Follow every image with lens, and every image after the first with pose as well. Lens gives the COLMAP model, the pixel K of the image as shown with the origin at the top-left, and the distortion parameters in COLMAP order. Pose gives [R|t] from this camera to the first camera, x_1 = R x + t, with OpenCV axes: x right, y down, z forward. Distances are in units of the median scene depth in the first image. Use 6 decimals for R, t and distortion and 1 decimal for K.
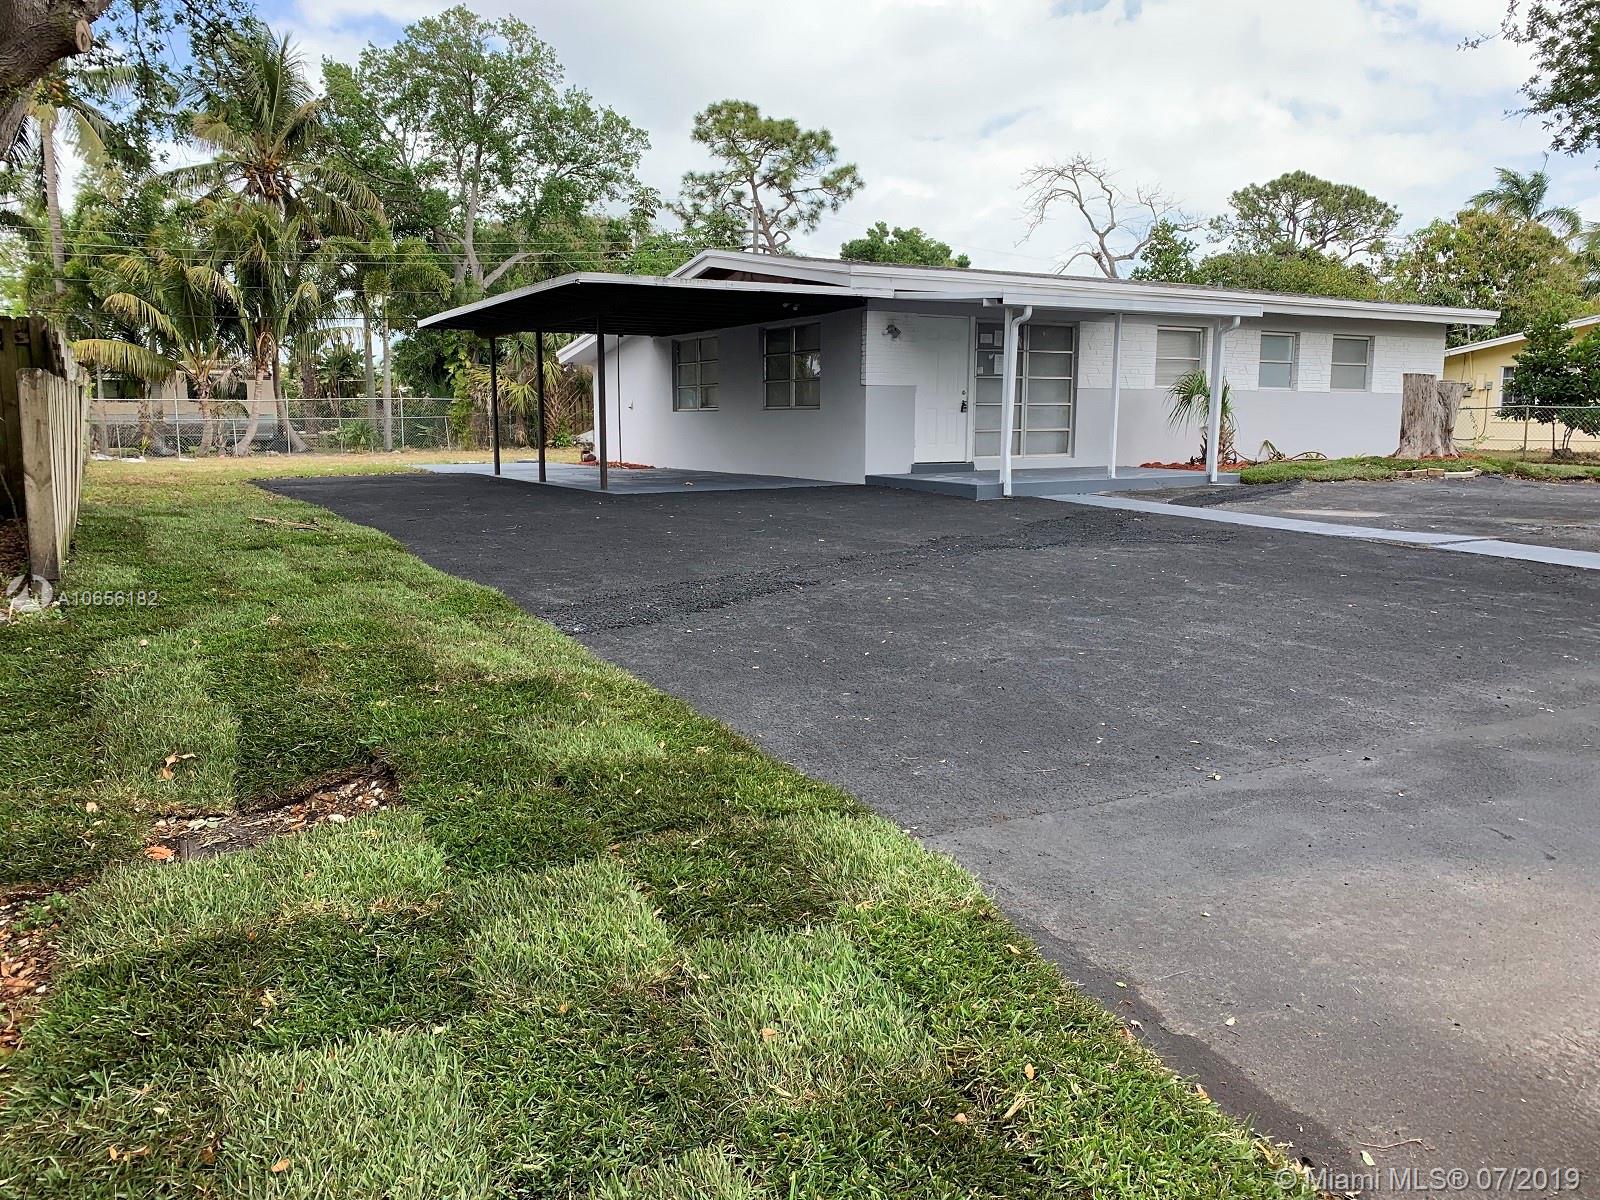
lens RADIAL K [[1234.5, 0, 800.0], [0, 1234.5, 600.0], [0, 0, 1]] dist [0.022271, -0.003028]
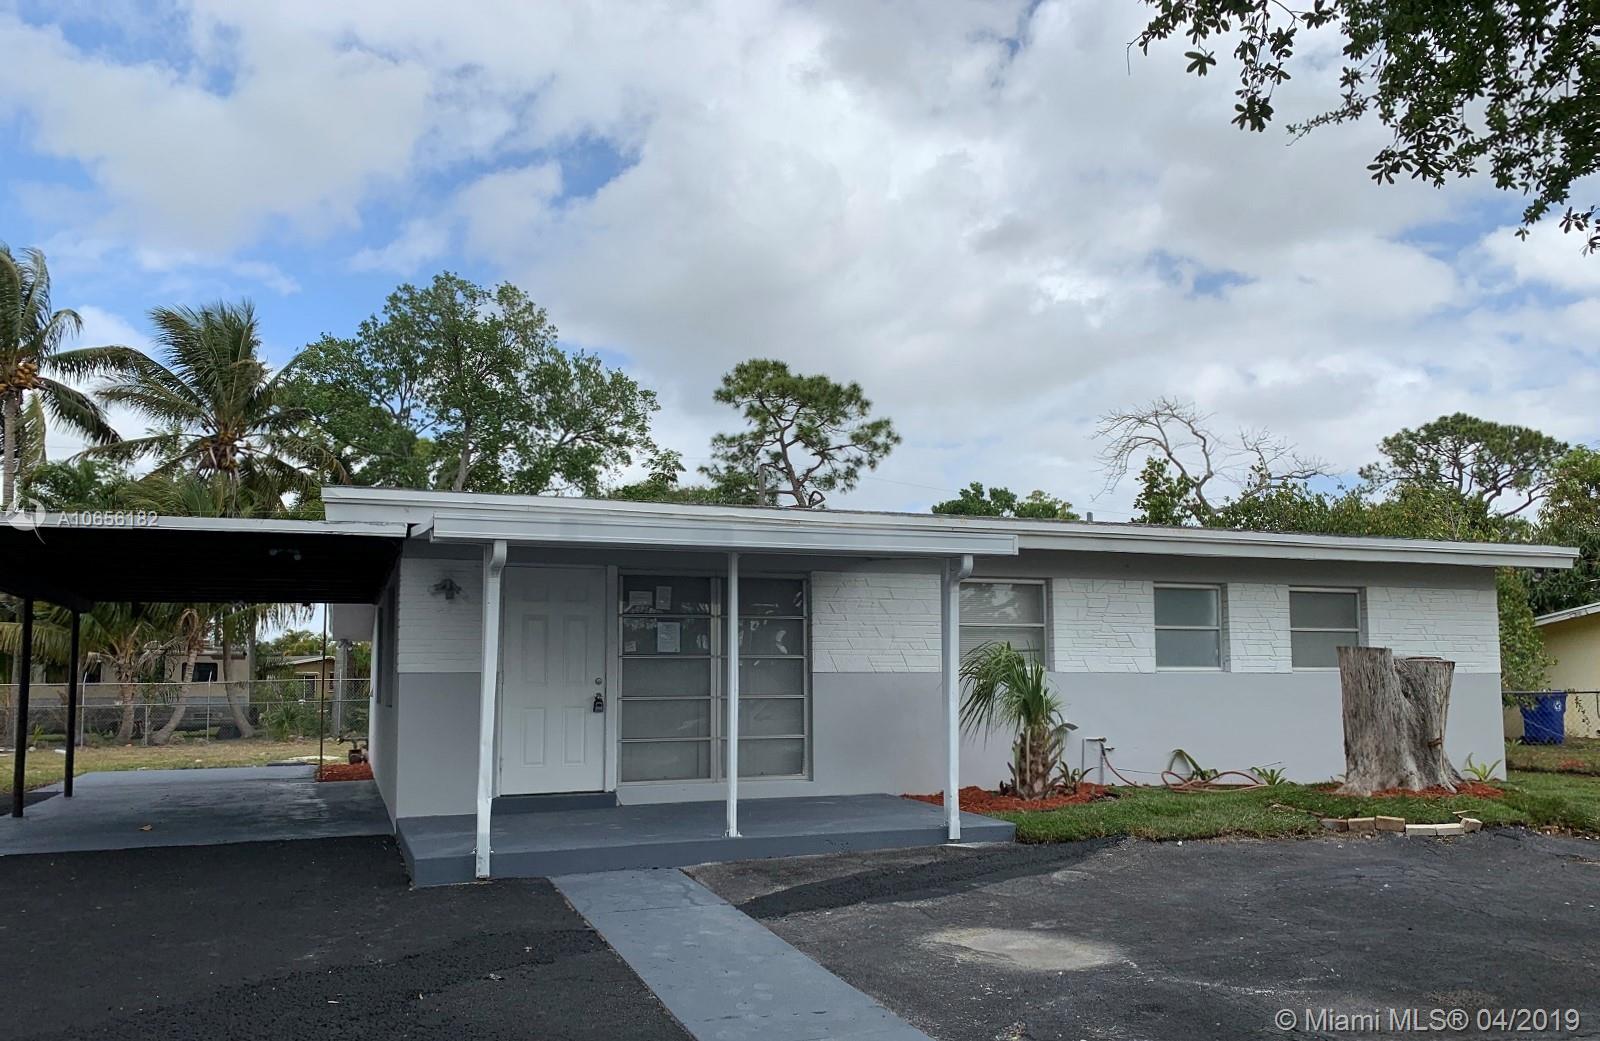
lens RADIAL K [[1221.8, 0, 800.9], [0, 1221.8, 598.7], [0, 0, 1]] dist [0.083814, -0.120410]
pose [[0.986120, -0.017884, -0.165069, 0.125914], [-0.017830, 0.977026, -0.212373, -0.028727], [0.165075, 0.212368, 0.963146, 0.147750]]
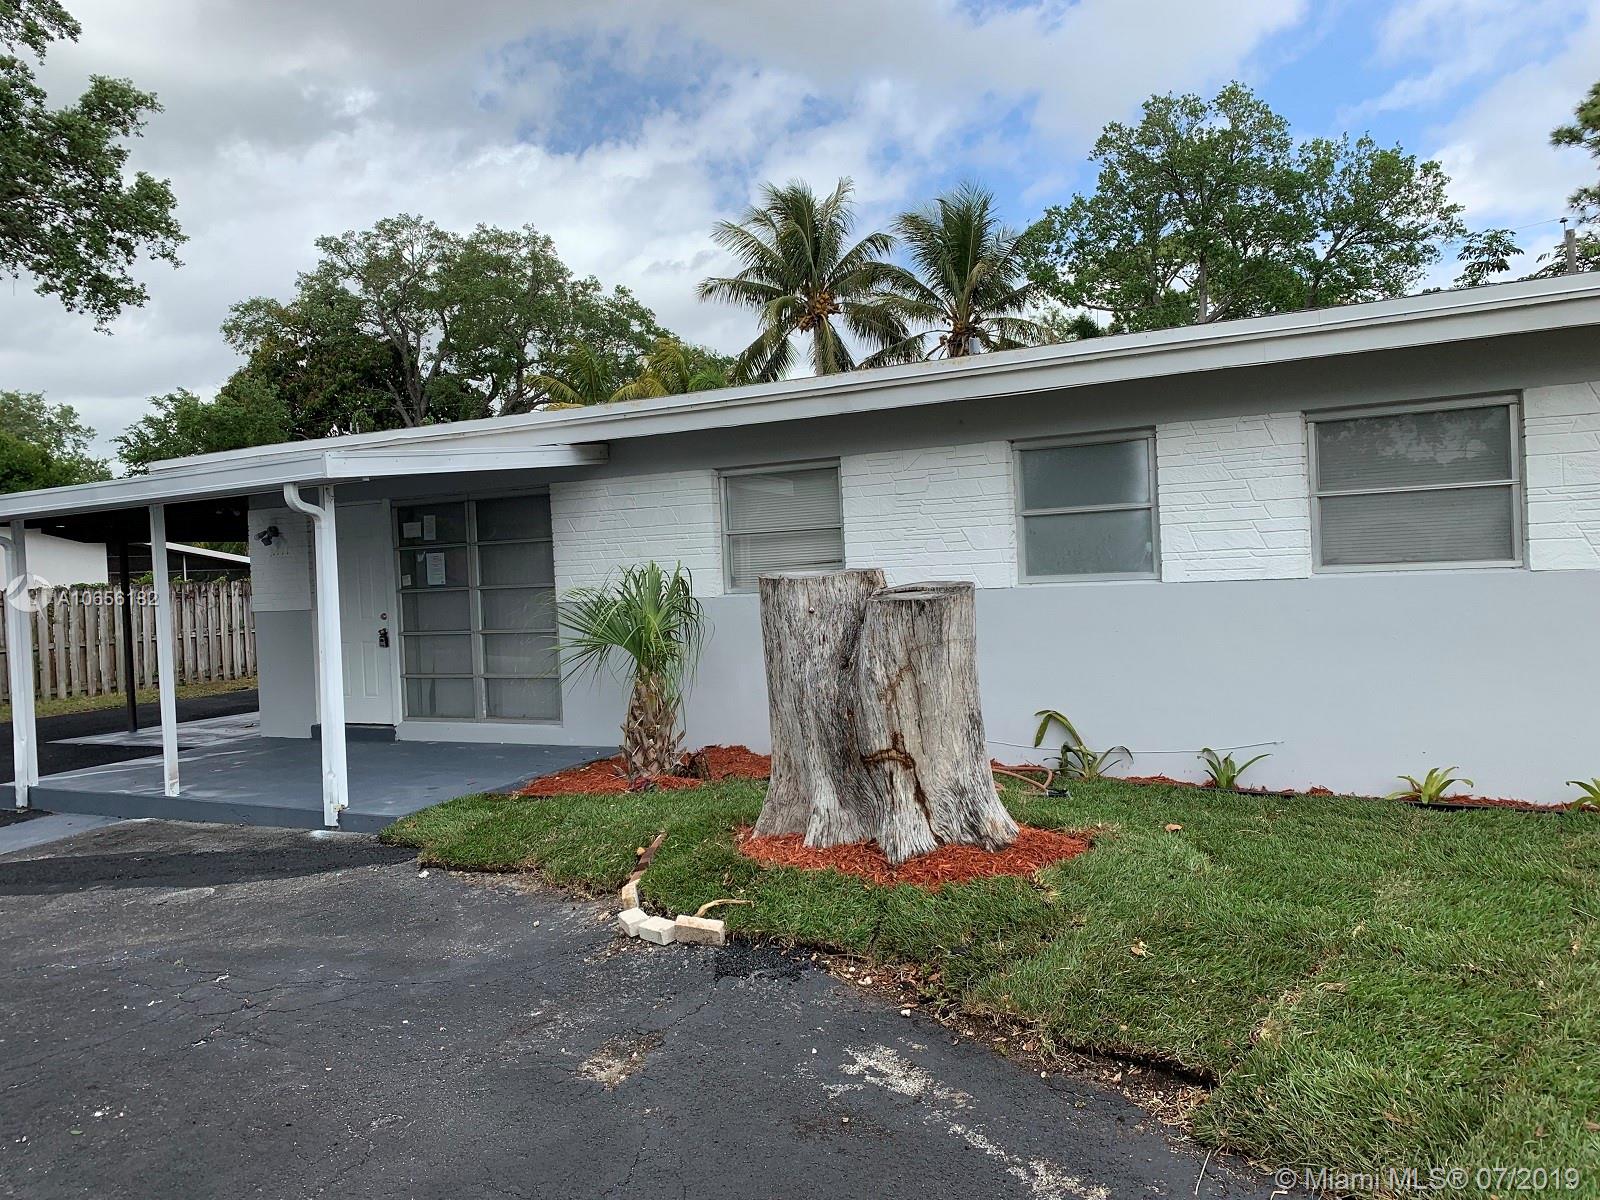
lens RADIAL K [[1234.5, 0, 800.0], [0, 1234.5, 600.0], [0, 0, 1]] dist [0.022271, -0.003028]
pose [[0.510214, 0.001530, -0.860046, 0.291351], [-0.075986, 0.996168, -0.043306, -0.060849], [0.856684, 0.087447, 0.508375, 0.315757]]
